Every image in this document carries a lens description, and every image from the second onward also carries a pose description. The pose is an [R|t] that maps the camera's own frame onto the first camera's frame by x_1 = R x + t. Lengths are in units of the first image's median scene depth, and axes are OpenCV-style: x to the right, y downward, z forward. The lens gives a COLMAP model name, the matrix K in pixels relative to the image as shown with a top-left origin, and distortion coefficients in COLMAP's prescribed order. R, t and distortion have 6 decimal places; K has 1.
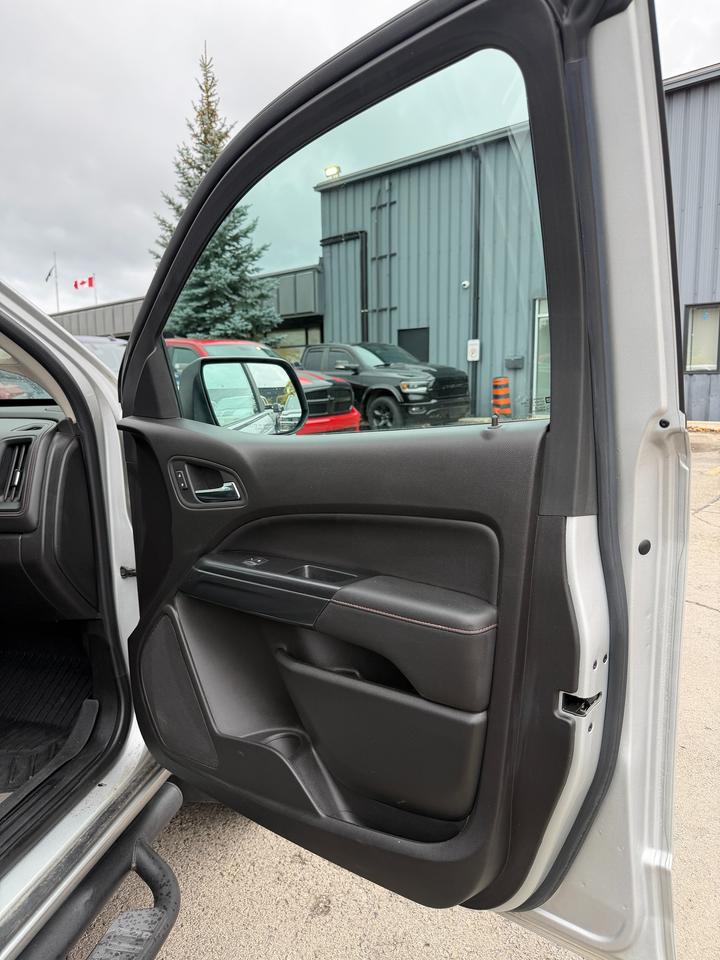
lens RADIAL K [[673.3, 0, 355.7], [0, 673.3, 488.3], [0, 0, 1]] dist [0.034520, -0.048575]
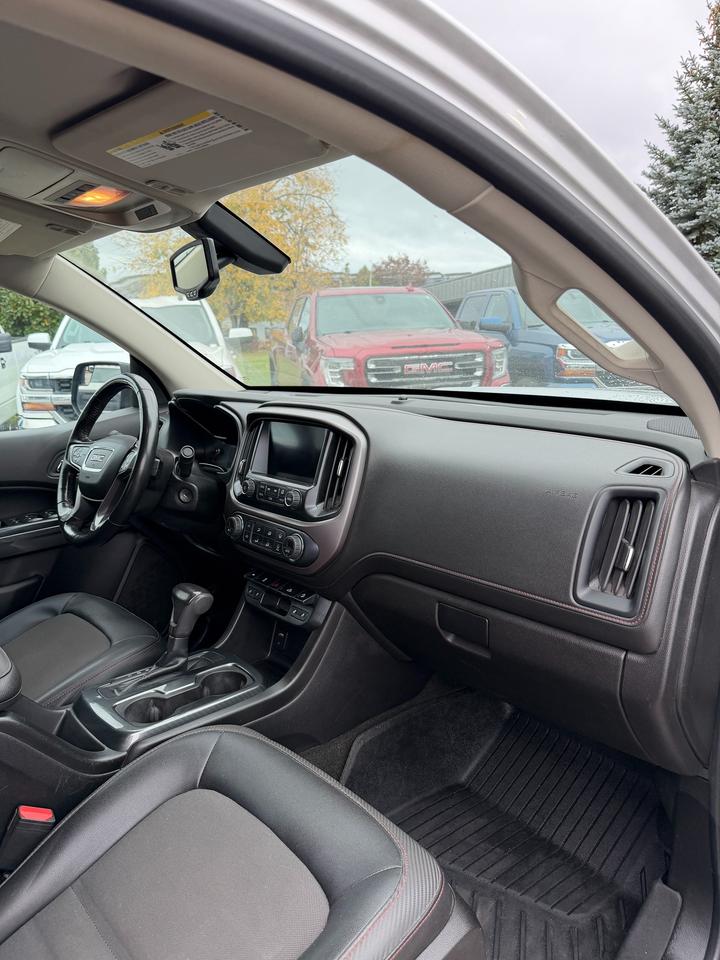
lens RADIAL K [[673.3, 0, 362.6], [0, 673.3, 484.8], [0, 0, 1]] dist [0.034520, -0.048575]
pose [[0.812233, 0.130534, -0.568540, -0.028890], [-0.088079, 0.990911, 0.101675, -0.009730], [0.576645, -0.032508, 0.816348, 0.029941]]
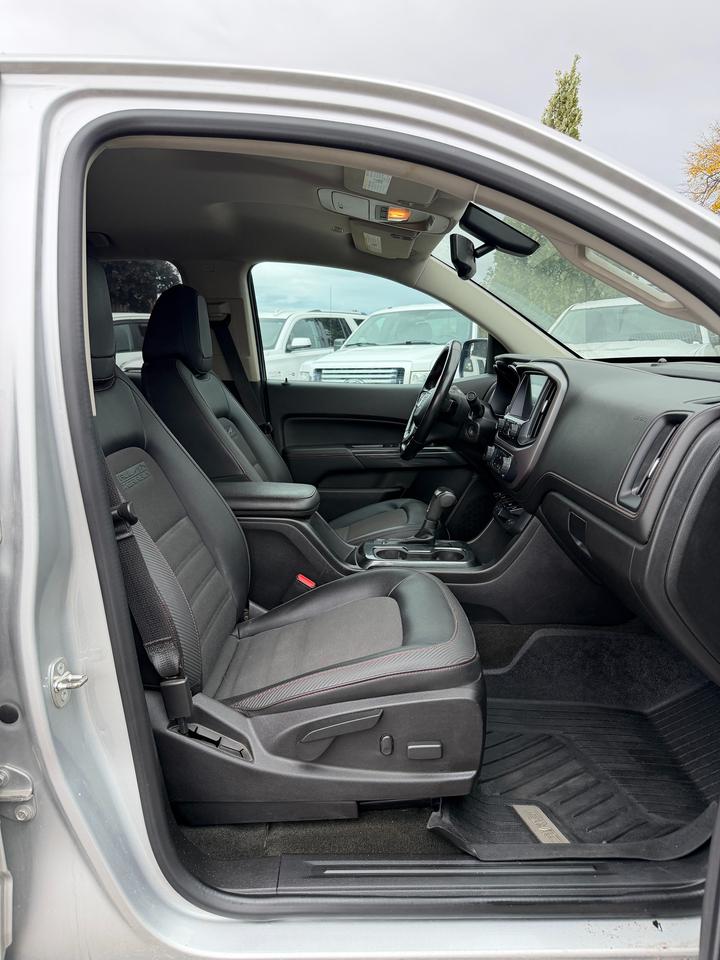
lens RADIAL K [[673.3, 0, 362.9], [0, 673.3, 485.3], [0, 0, 1]] dist [0.034520, -0.048575]
pose [[0.212179, 0.211581, -0.954051, 0.010633], [-0.147268, 0.972054, 0.182822, -0.006818], [0.966071, 0.101710, 0.237408, 0.042541]]
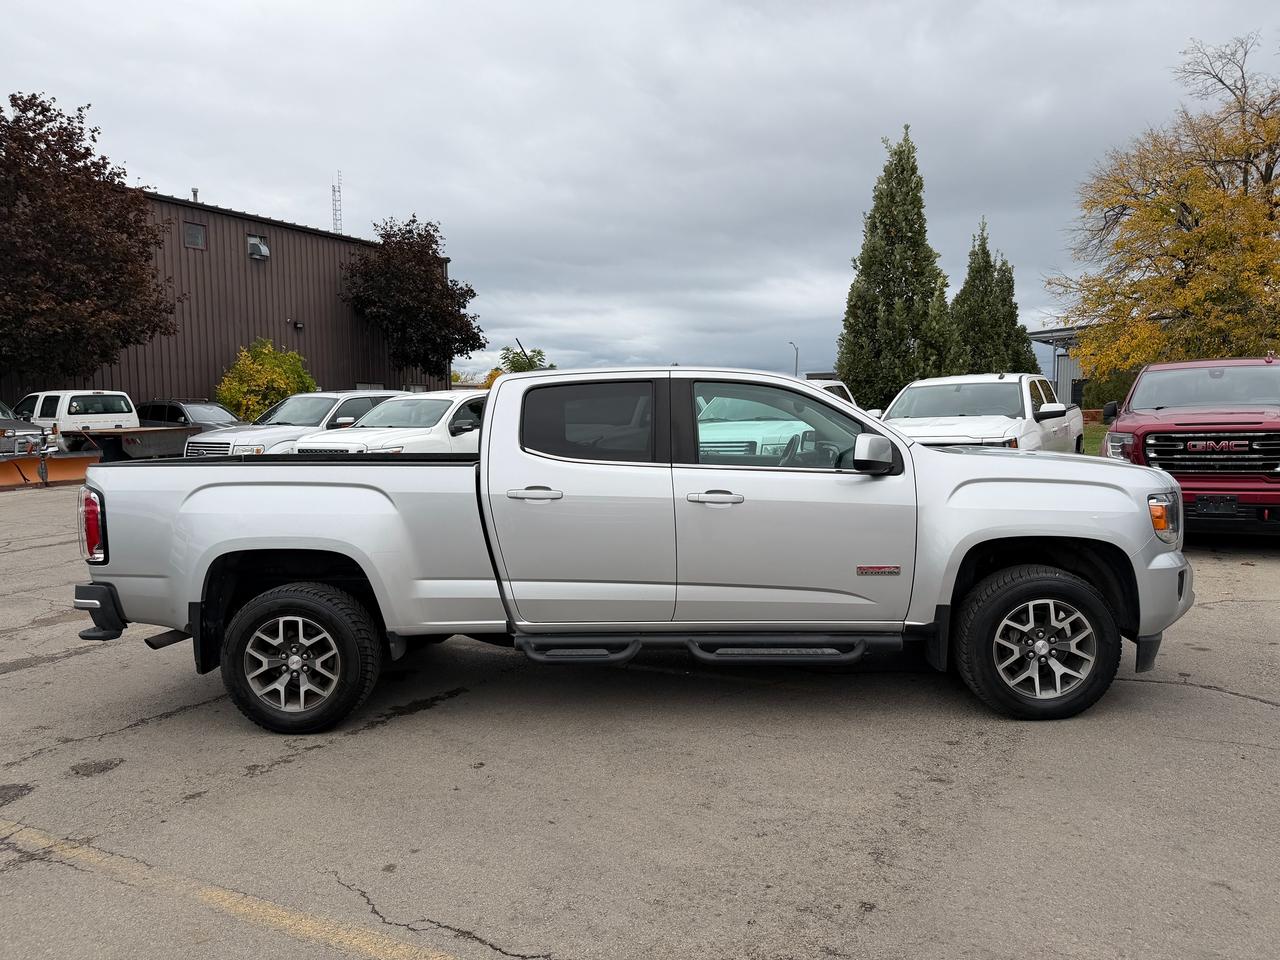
lens RADIAL K [[897.7, 0, 647.3], [0, 897.7, 499.6], [0, 0, 1]] dist [0.034520, -0.048575]
pose [[0.177682, 0.112215, -0.977669, 0.209772], [-0.146505, 0.985423, 0.086479, -0.007461], [0.973121, 0.127868, 0.191532, -0.033151]]
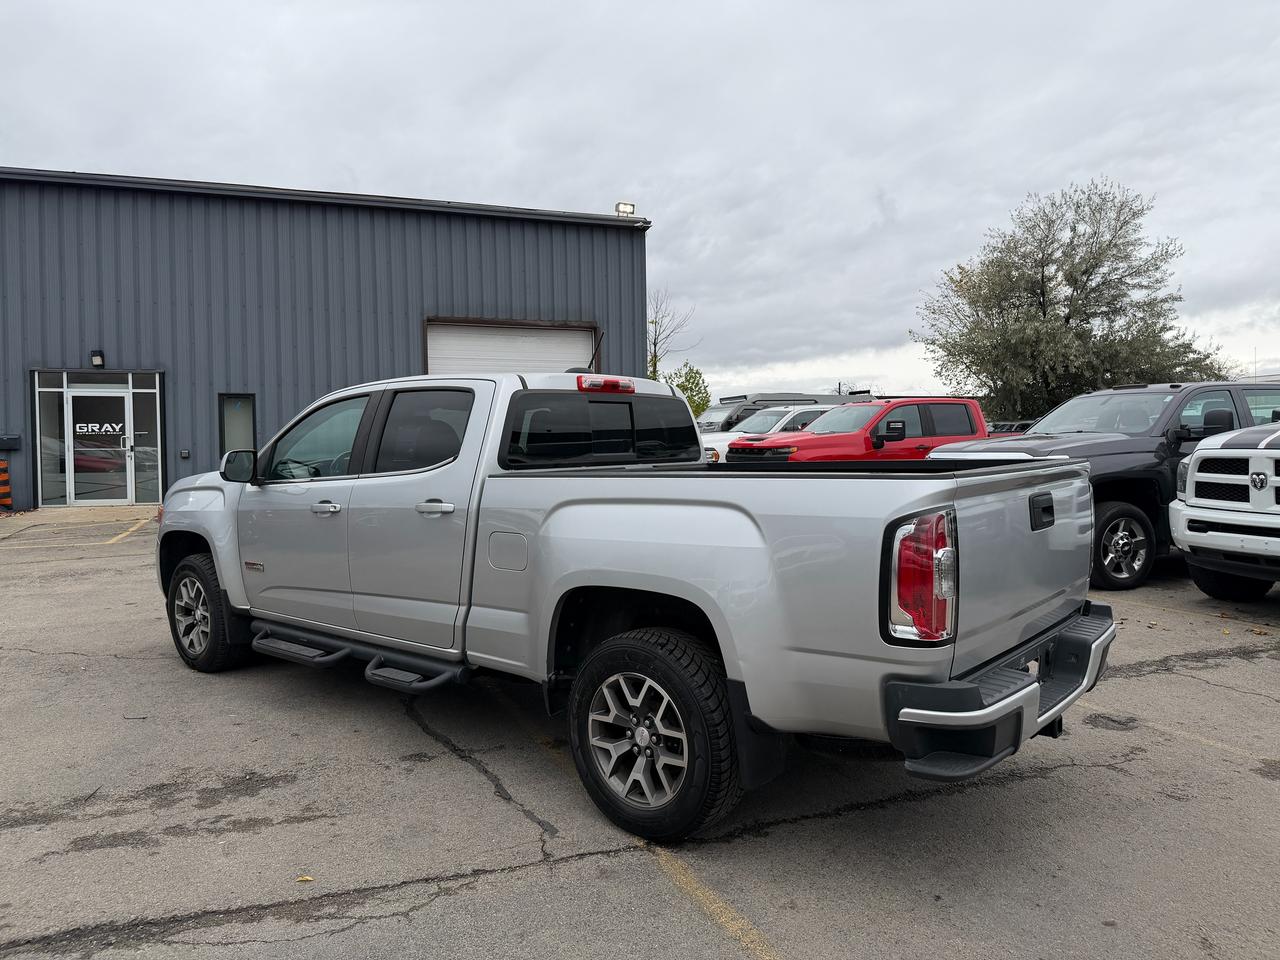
lens RADIAL K [[897.7, 0, 636.6], [0, 897.7, 474.8], [0, 0, 1]] dist [0.034520, -0.048575]
pose [[0.473802, -0.007980, 0.880595, -0.334269], [0.142686, 0.987441, -0.067823, 0.032952], [-0.868995, 0.157784, 0.468990, -0.153691]]
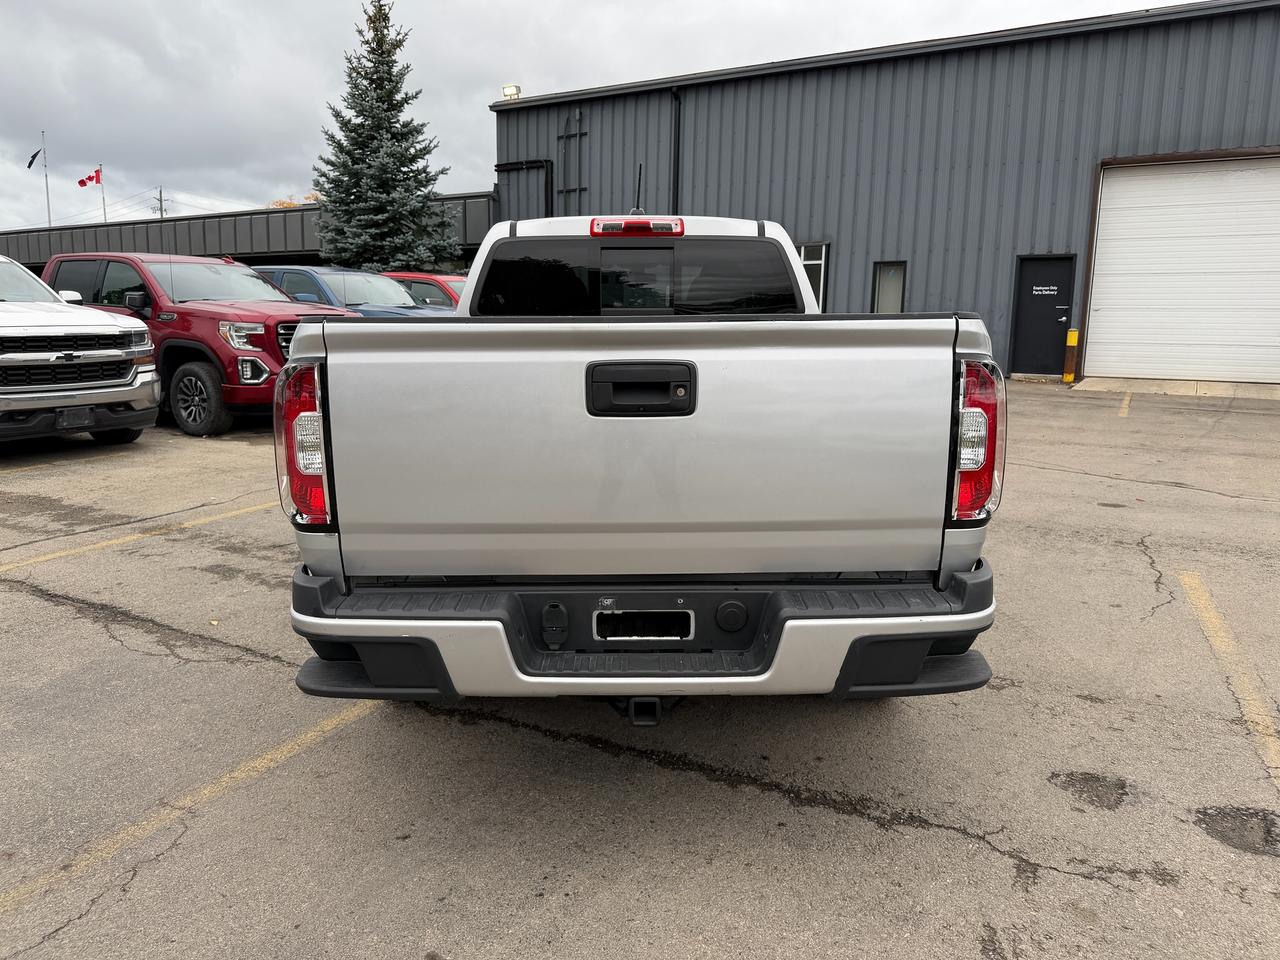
lens RADIAL K [[897.7, 0, 638.8], [0, 897.7, 480.9], [0, 0, 1]] dist [0.034520, -0.048575]
pose [[0.975066, -0.008243, 0.221763, -0.155070], [0.005998, 0.999924, 0.010798, 0.050875], [-0.221835, -0.009199, 0.975041, -0.255215]]
